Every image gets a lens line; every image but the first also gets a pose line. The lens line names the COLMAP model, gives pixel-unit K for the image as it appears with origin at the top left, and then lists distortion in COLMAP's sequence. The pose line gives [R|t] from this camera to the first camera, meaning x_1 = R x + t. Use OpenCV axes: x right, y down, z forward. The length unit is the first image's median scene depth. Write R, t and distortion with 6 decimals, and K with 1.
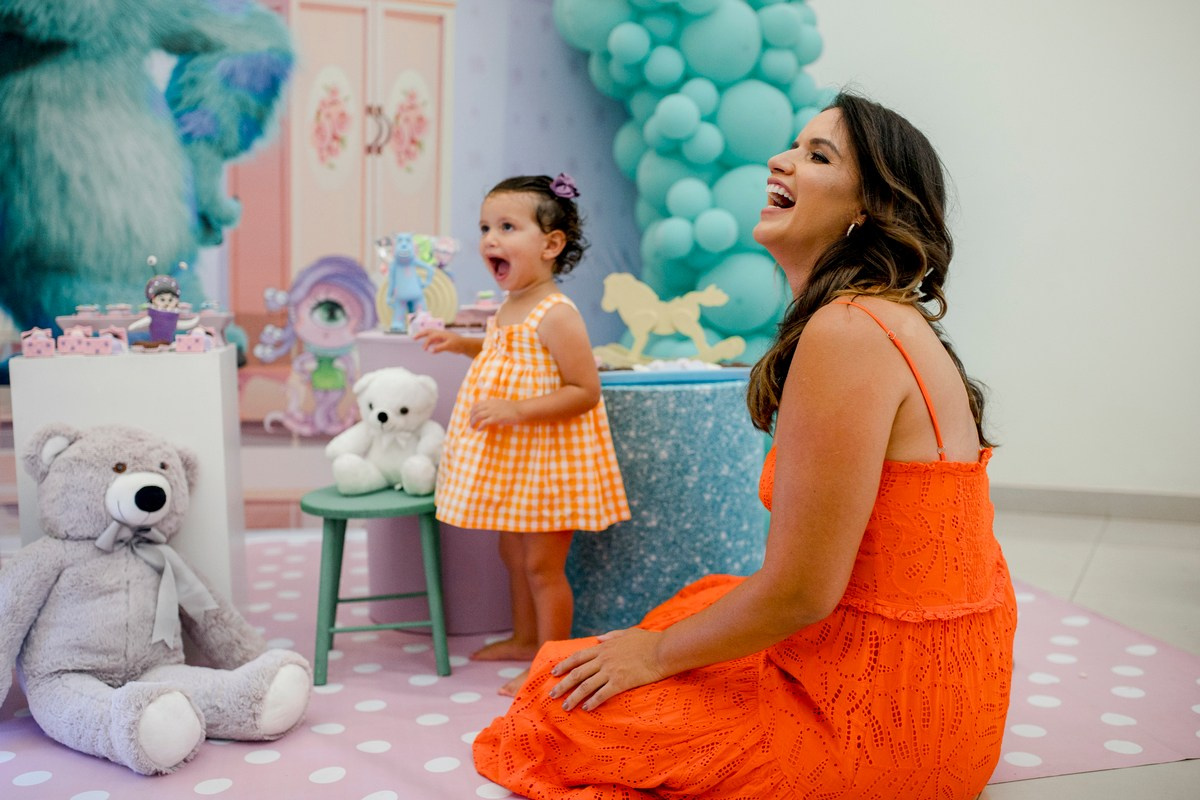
lens RADIAL K [[1202.9, 0, 590.4], [0, 1202.9, 400.1], [0, 0, 1]] dist [-0.014934, 0.000000]
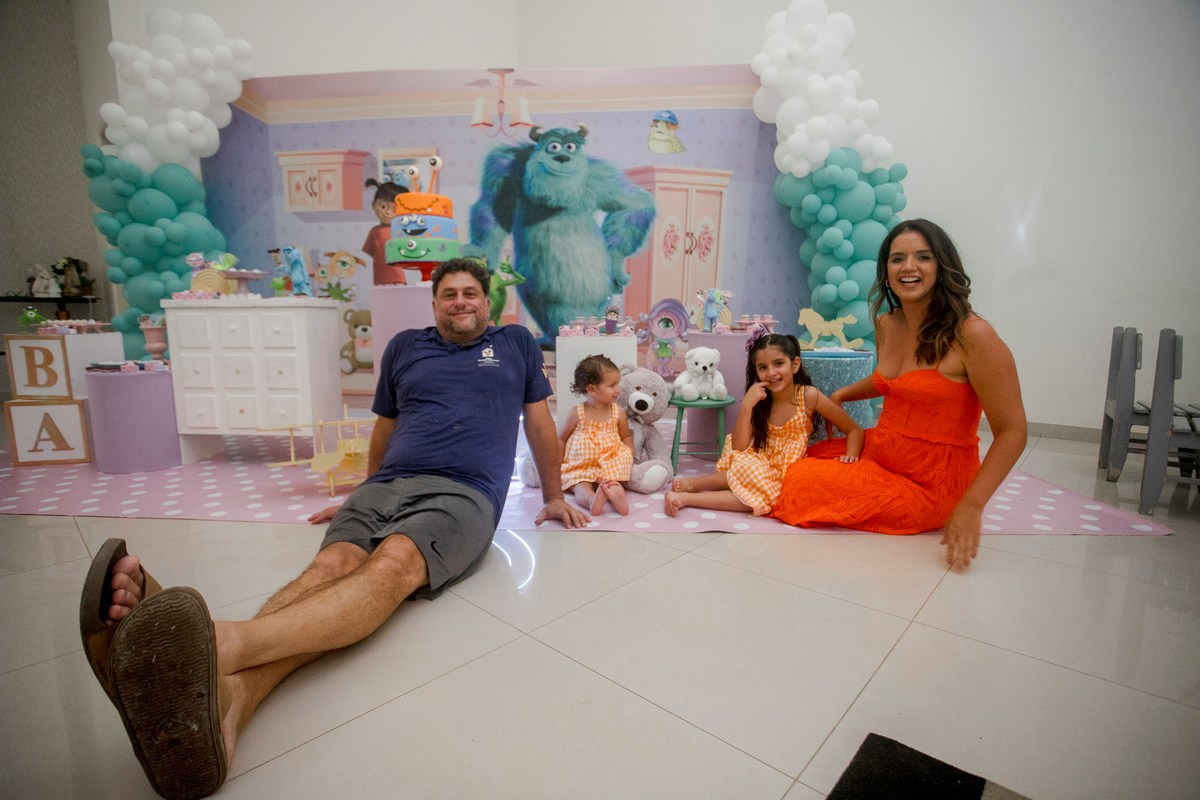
lens RADIAL K [[584.8, 0, 604.7], [0, 584.8, 403.2], [0, 0, 1]] dist [-0.066760, 0.022145]
pose [[0.968546, 0.054403, -0.242814, -0.054176], [-0.041460, 0.997449, 0.058103, 0.019368], [0.245355, -0.046209, 0.968331, -0.115208]]
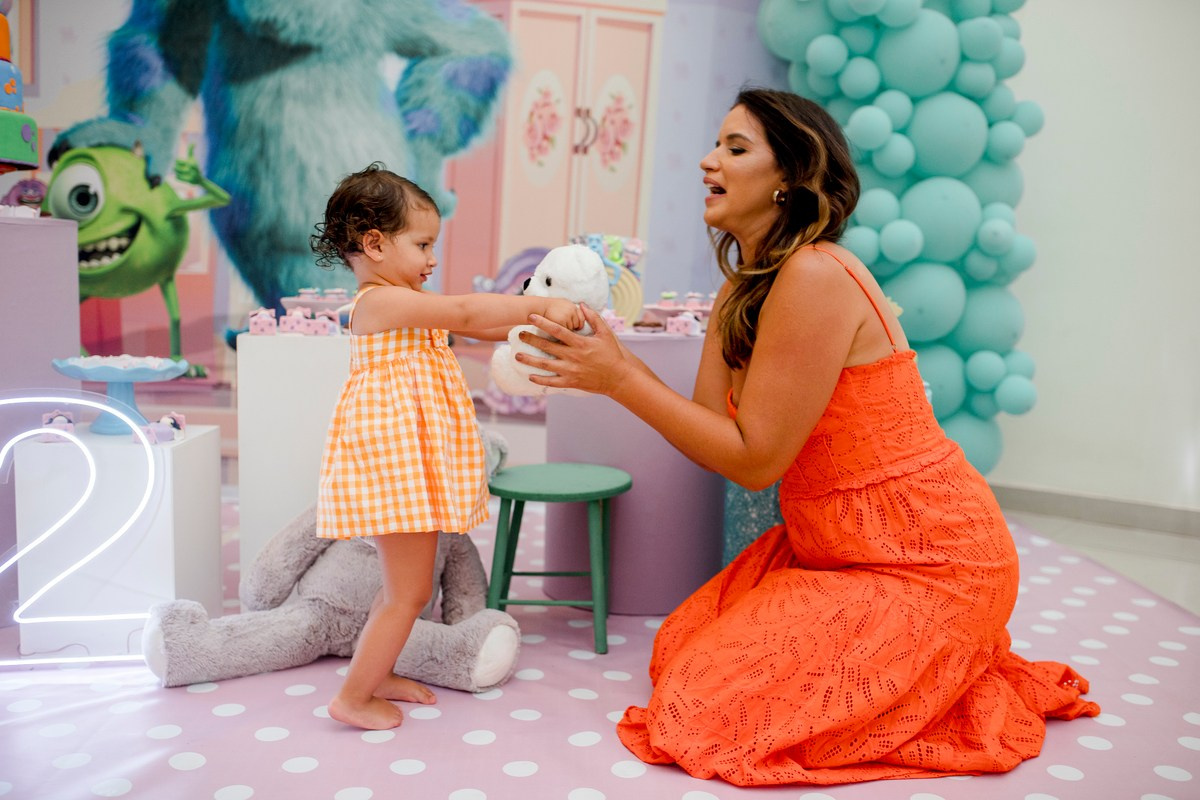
lens RADIAL K [[1148.6, 0, 604.1], [0, 1148.6, 400.9], [0, 0, 1]] dist [-0.034274, 0.000000]
pose [[0.983980, 0.063296, -0.166664, 0.024813], [-0.059859, 0.997879, 0.025571, -0.014078], [0.167929, -0.015185, 0.985682, -0.000761]]
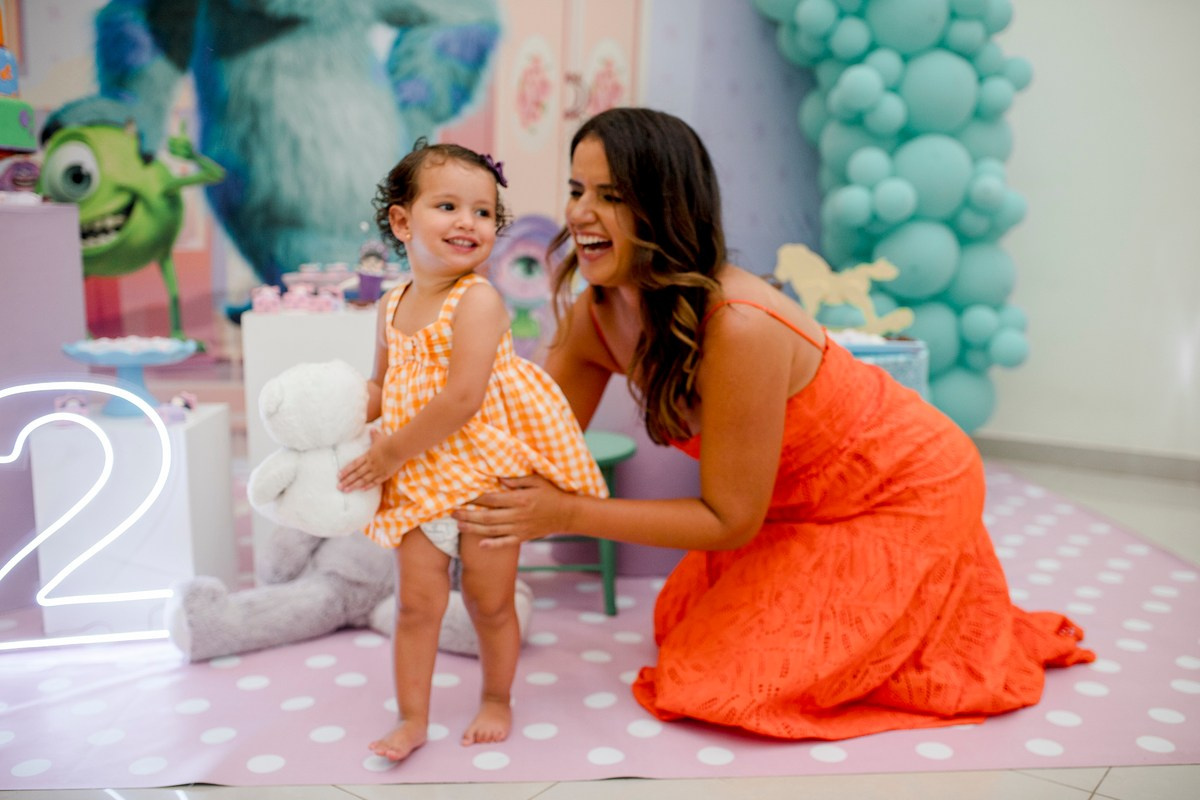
lens RADIAL K [[1148.6, 0, 603.0], [0, 1148.6, 404.7], [0, 0, 1]] dist [-0.034274, 0.000000]
pose [[0.986580, 0.042416, -0.157672, 0.018944], [-0.032058, 0.997193, 0.067667, -0.022671], [0.160099, -0.061705, 0.985170, -0.014427]]
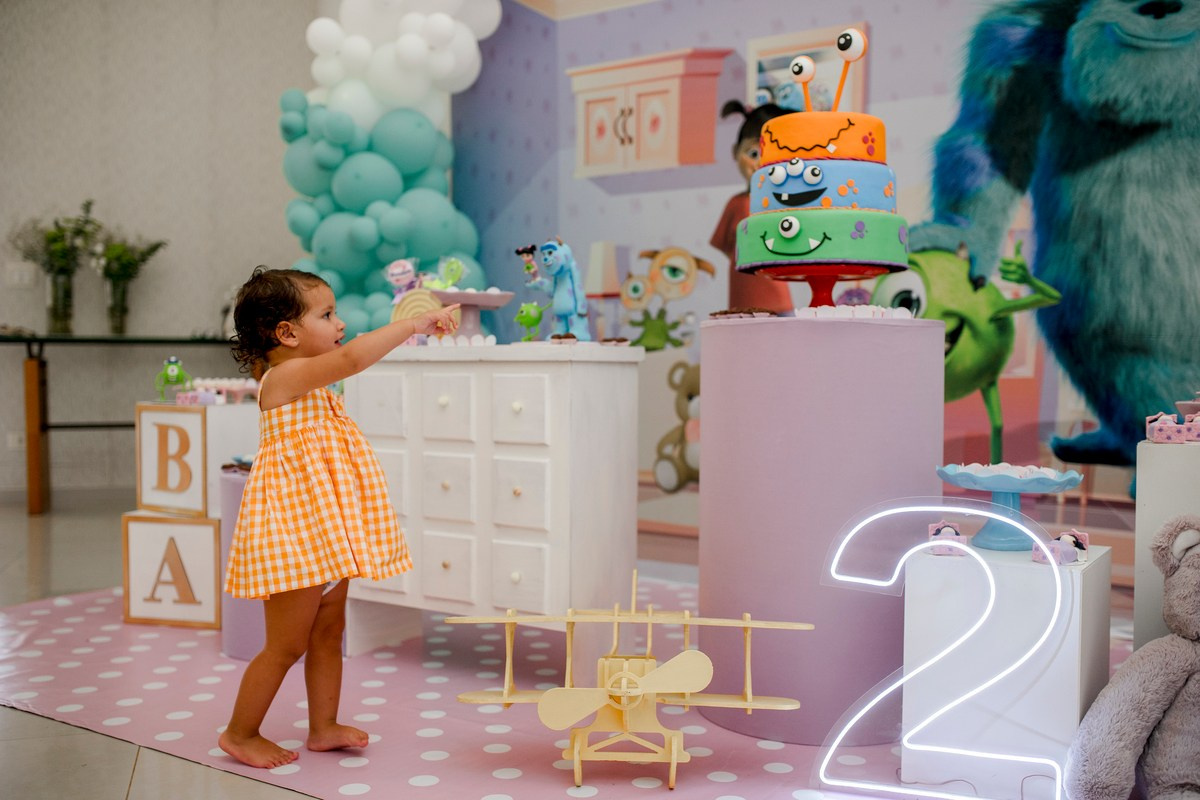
lens RADIAL K [[1148.6, 0, 597.5], [0, 1148.6, 401.9], [0, 0, 1]] dist [-0.034274, 0.000000]
pose [[0.717401, 0.041169, -0.695443, -0.105109], [-0.082592, 0.996238, -0.026225, -0.004967], [0.691747, 0.076252, 0.718103, 0.017973]]
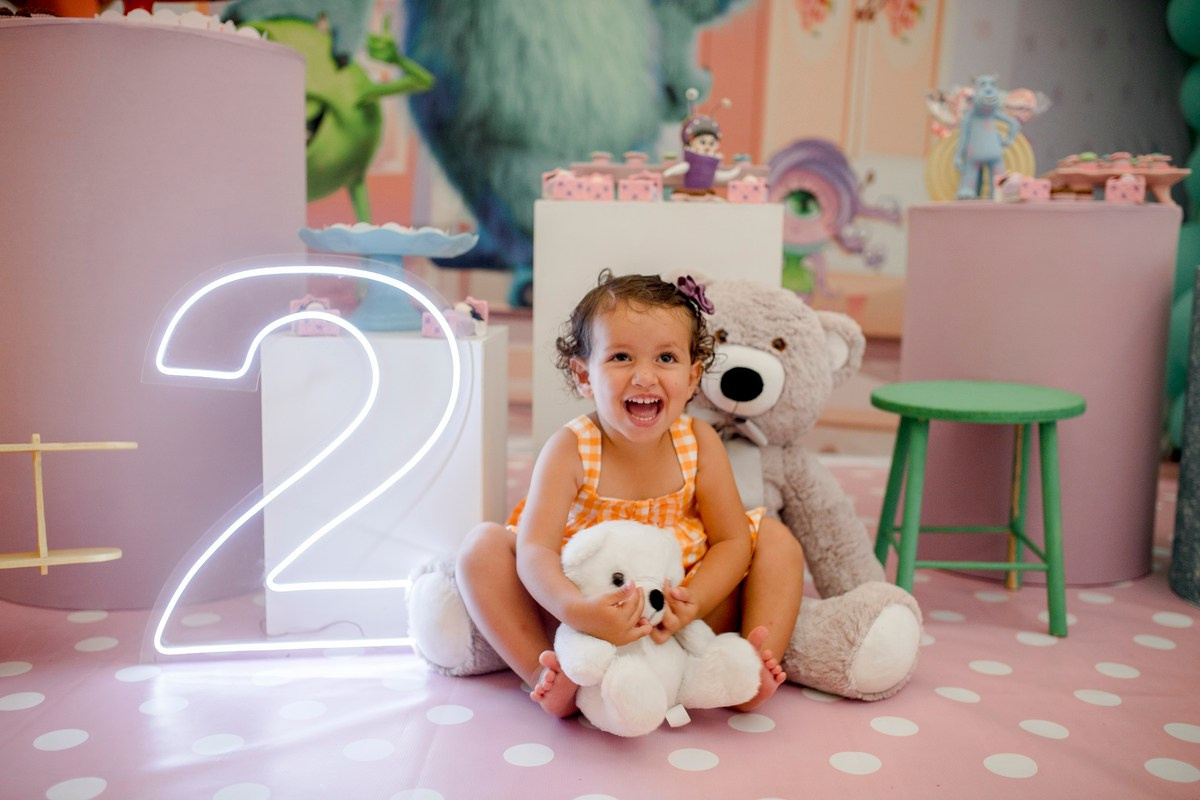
lens RADIAL K [[1148.6, 0, 604.0], [0, 1148.6, 404.2], [0, 0, 1]] dist [-0.034274, 0.000000]
pose [[0.974608, 0.064568, -0.214405, -0.176217], [-0.056364, 0.997433, 0.044165, 0.045395], [0.216706, -0.030959, 0.975746, 0.160921]]
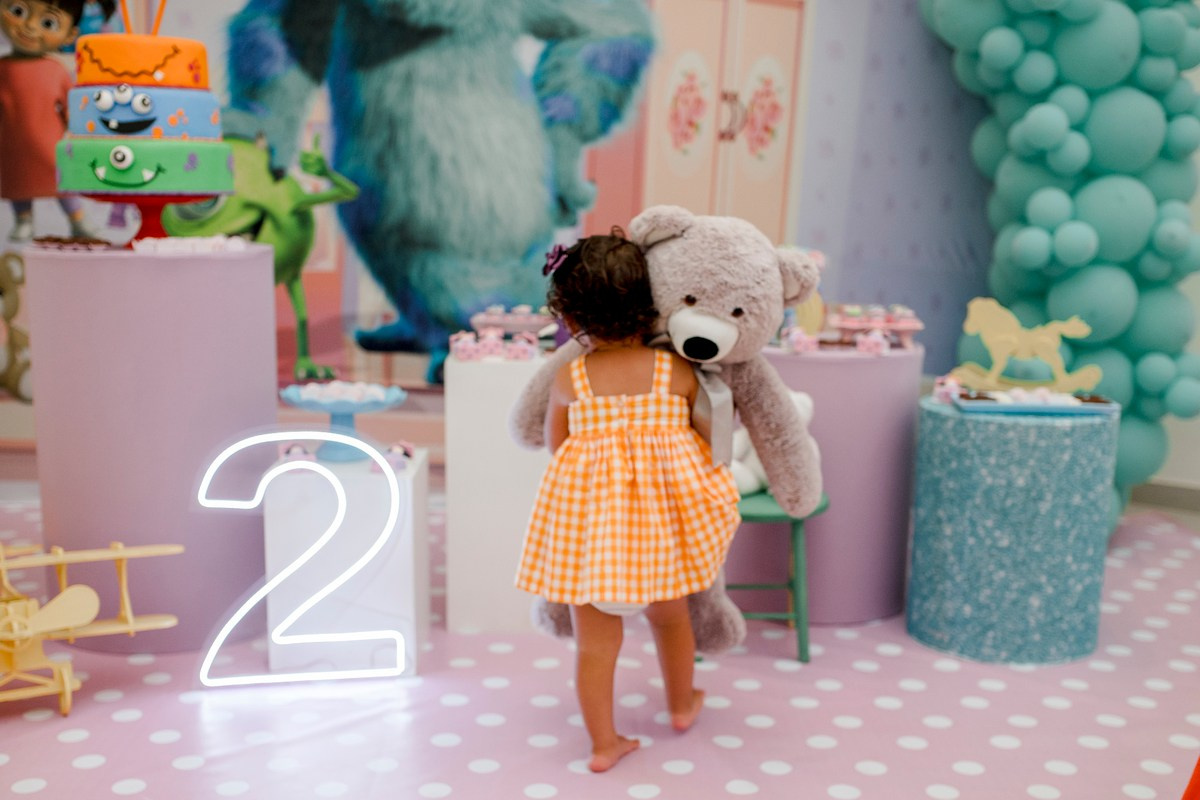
lens RADIAL K [[1403.0, 0, 602.1], [0, 1403.0, 480.3], [0, 0, 1]] dist [-0.031177, 0.000000]
pose [[0.983384, 0.071208, -0.166992, -0.069157], [-0.050822, 0.991064, 0.123323, -0.064350], [0.174281, -0.112787, 0.978215, -0.208812]]
